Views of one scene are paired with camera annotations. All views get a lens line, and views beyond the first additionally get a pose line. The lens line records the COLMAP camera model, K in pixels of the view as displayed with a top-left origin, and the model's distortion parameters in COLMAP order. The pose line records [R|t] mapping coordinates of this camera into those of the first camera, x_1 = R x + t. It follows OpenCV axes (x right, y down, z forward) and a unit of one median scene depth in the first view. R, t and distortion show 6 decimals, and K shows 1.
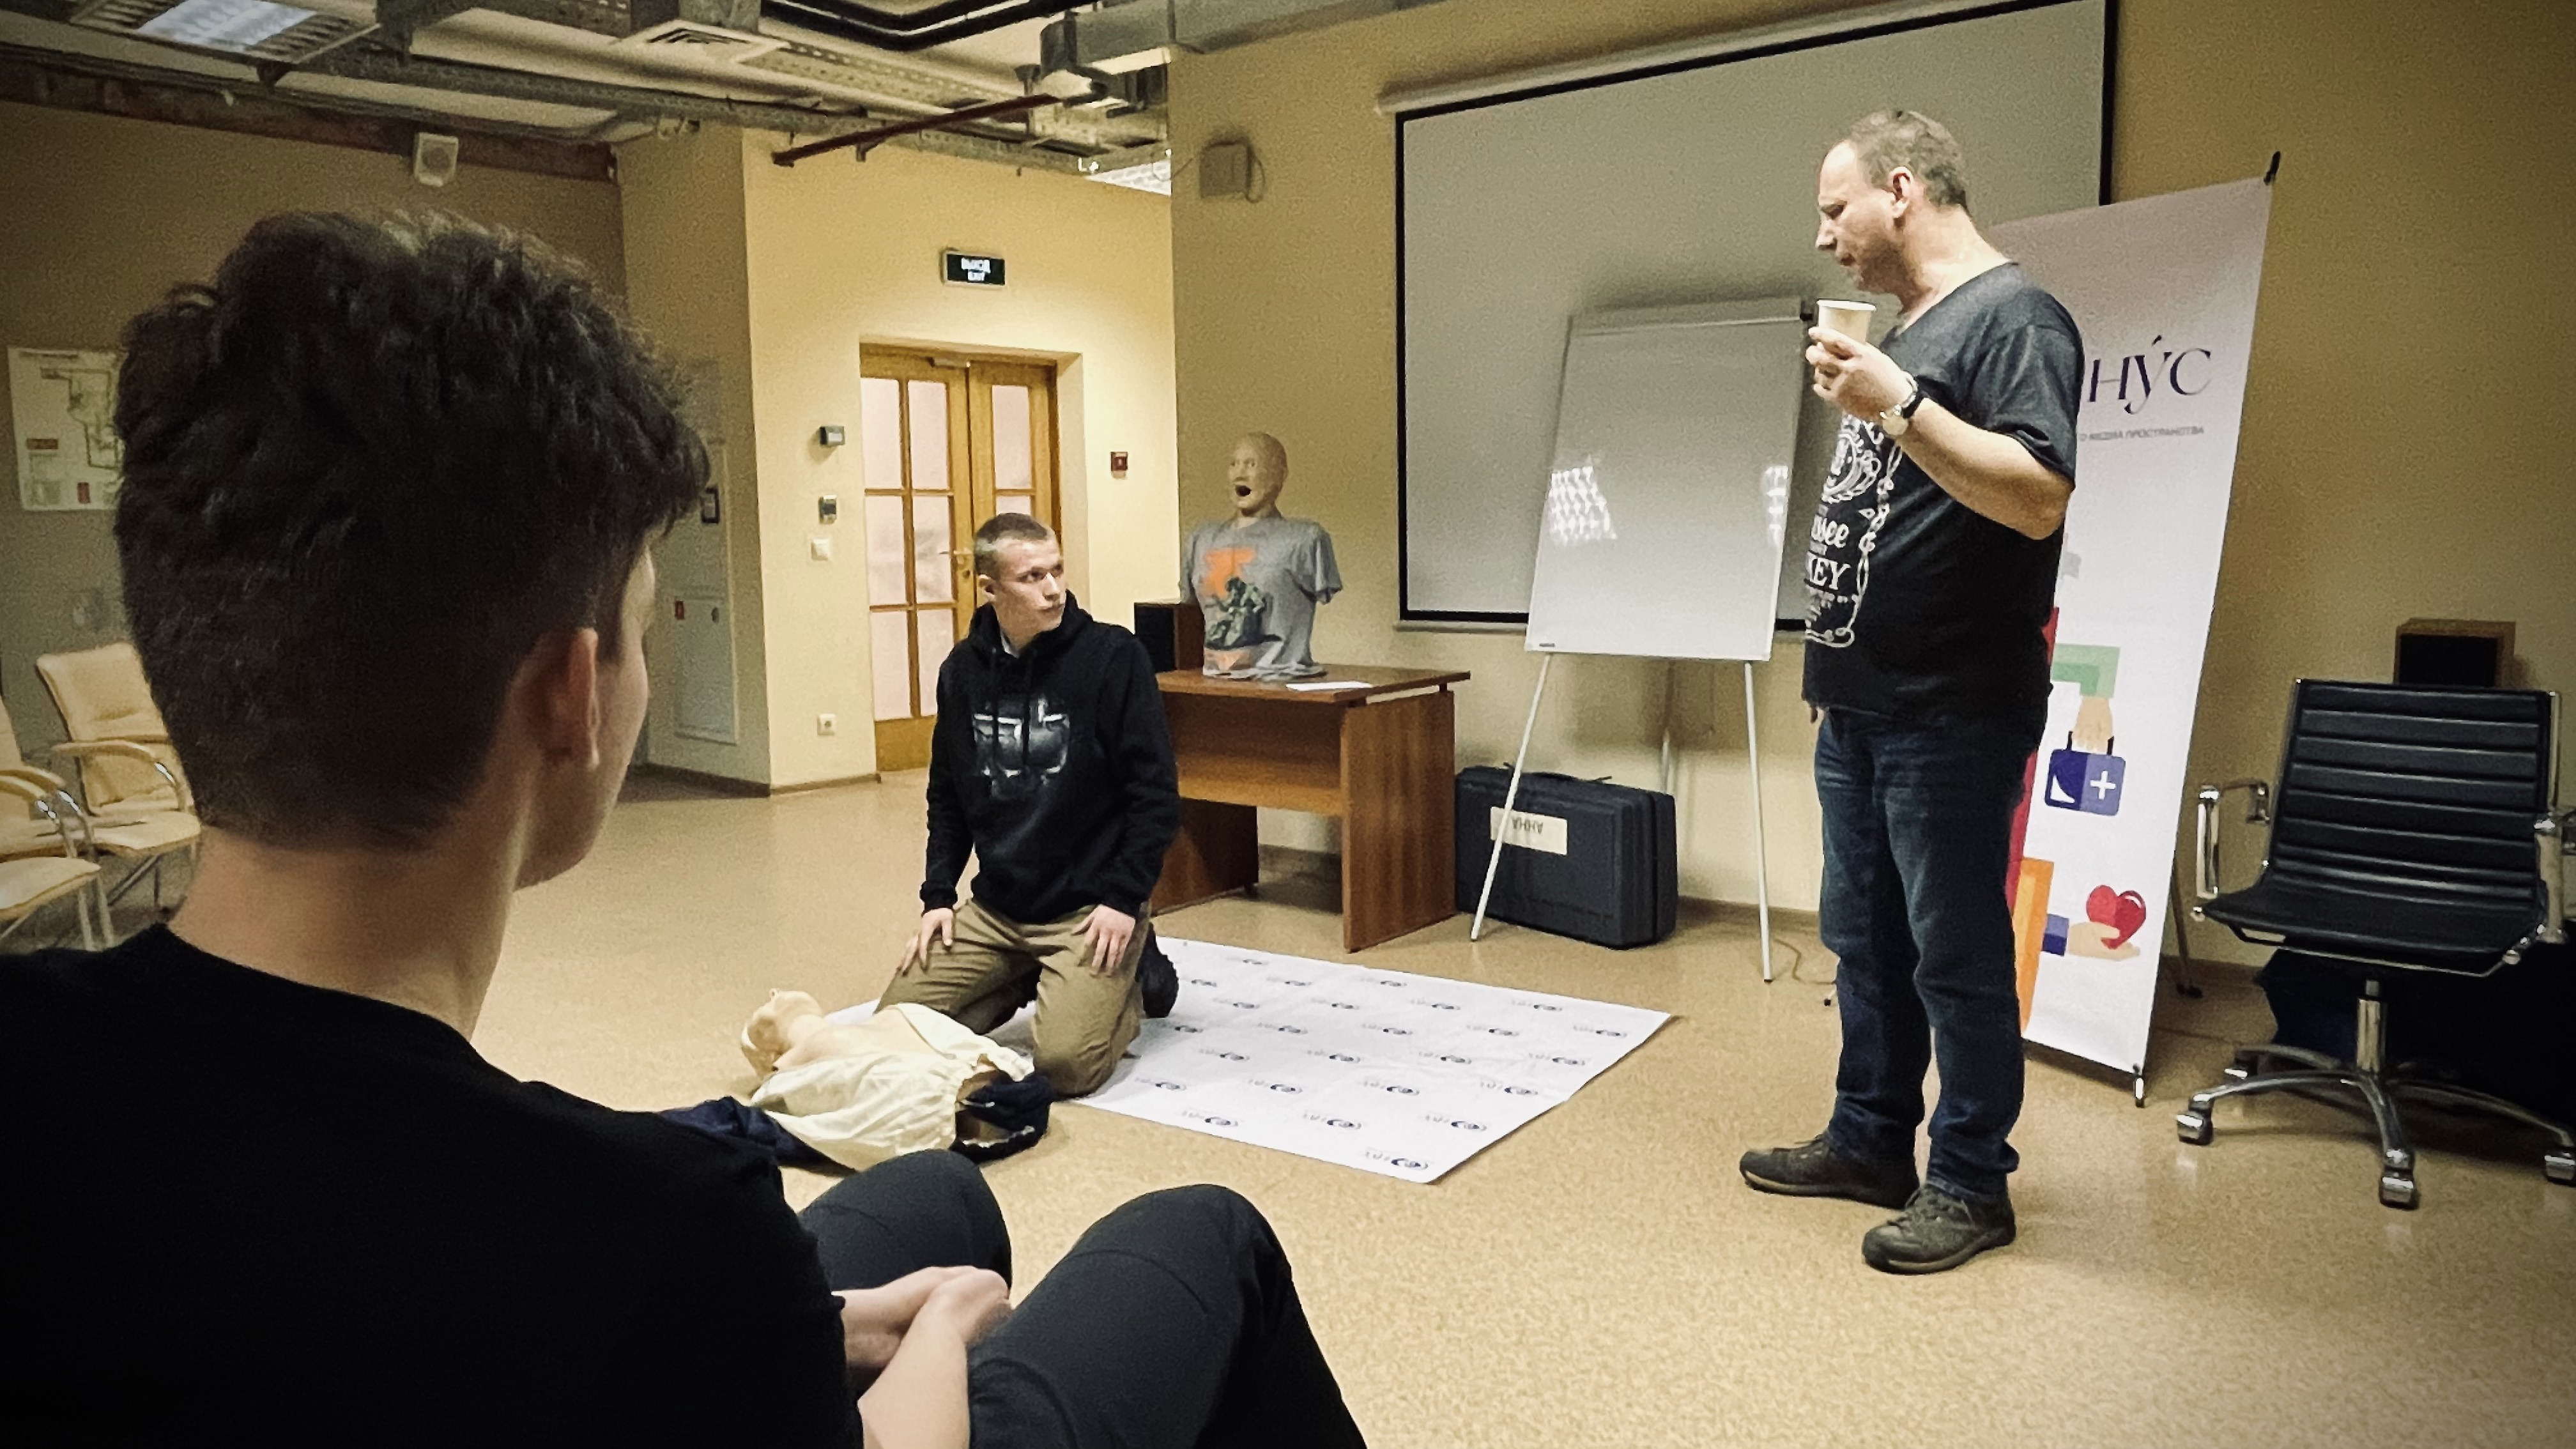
lens RADIAL K [[1747.4, 0, 1301.2], [0, 1747.4, 698.9], [0, 0, 1]] dist [0.002536, -0.005126]
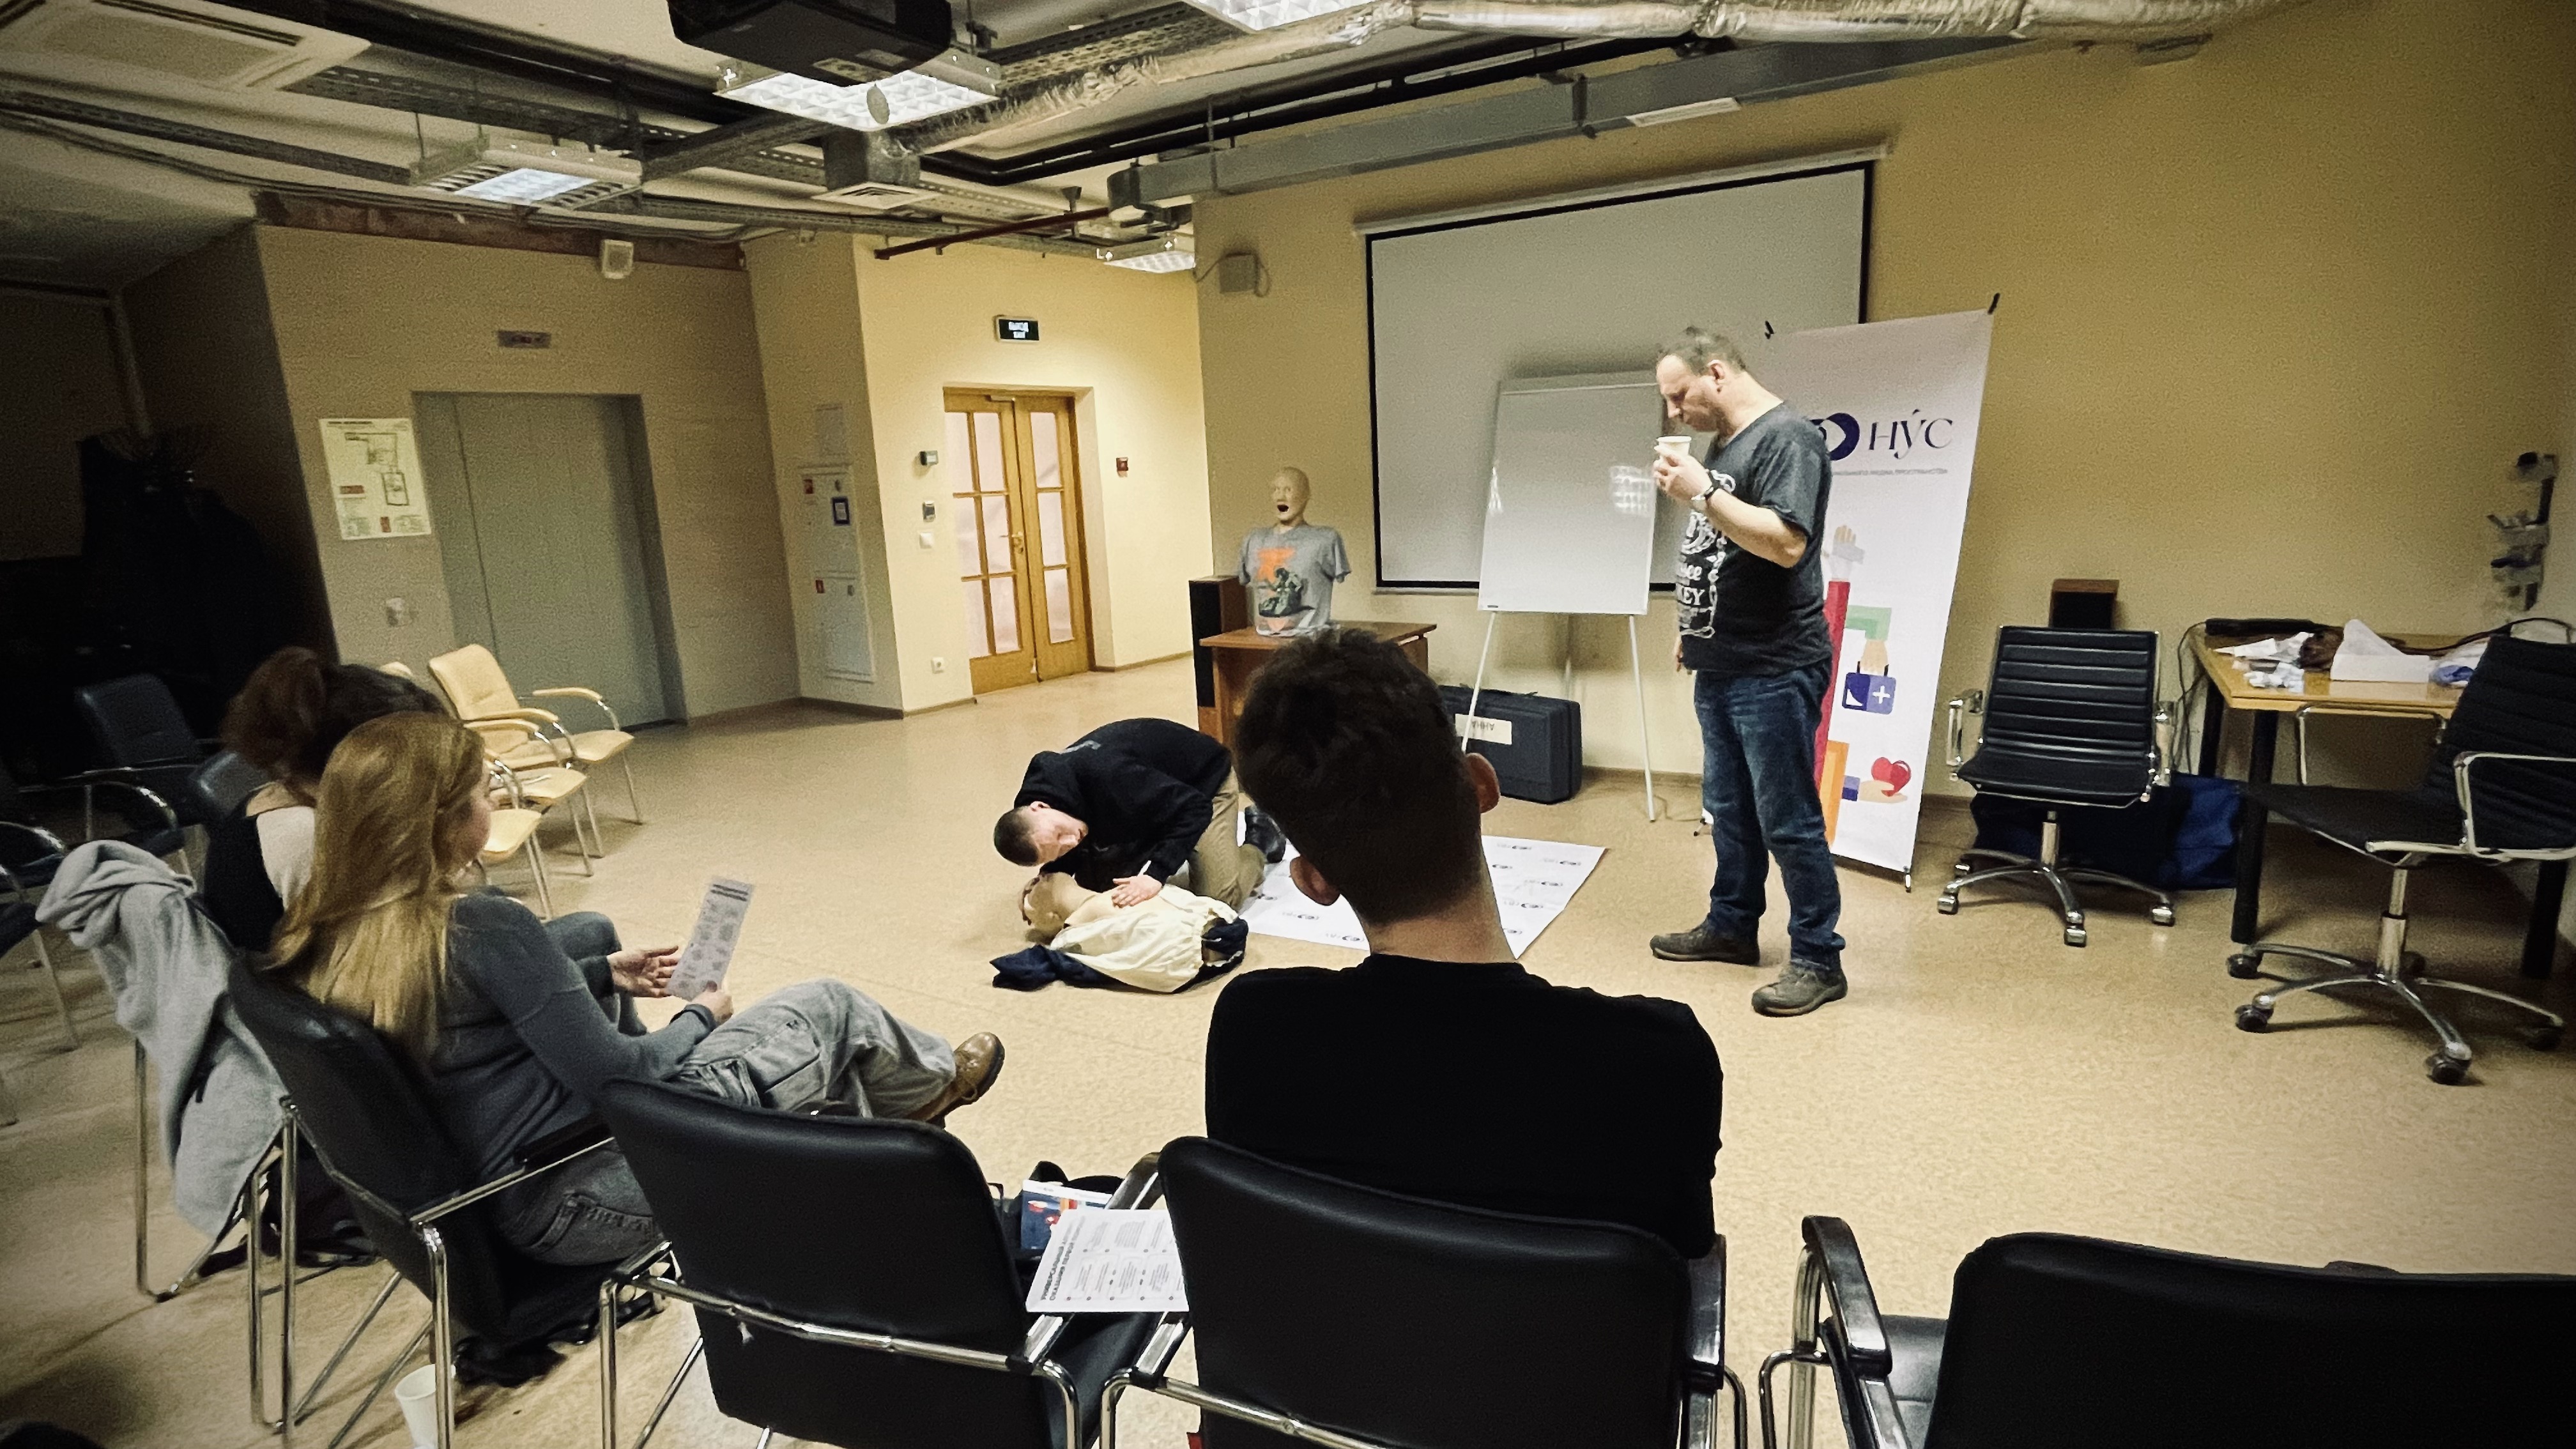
lens RADIAL K [[1267.6, 0, 1289.4], [0, 1267.6, 719.7], [0, 0, 1]] dist [-0.000564, -0.001070]
pose [[0.993940, -0.051119, 0.097311, -0.142055], [0.041480, 0.994260, 0.098622, -0.047591], [-0.101794, -0.093988, 0.990356, -0.071740]]
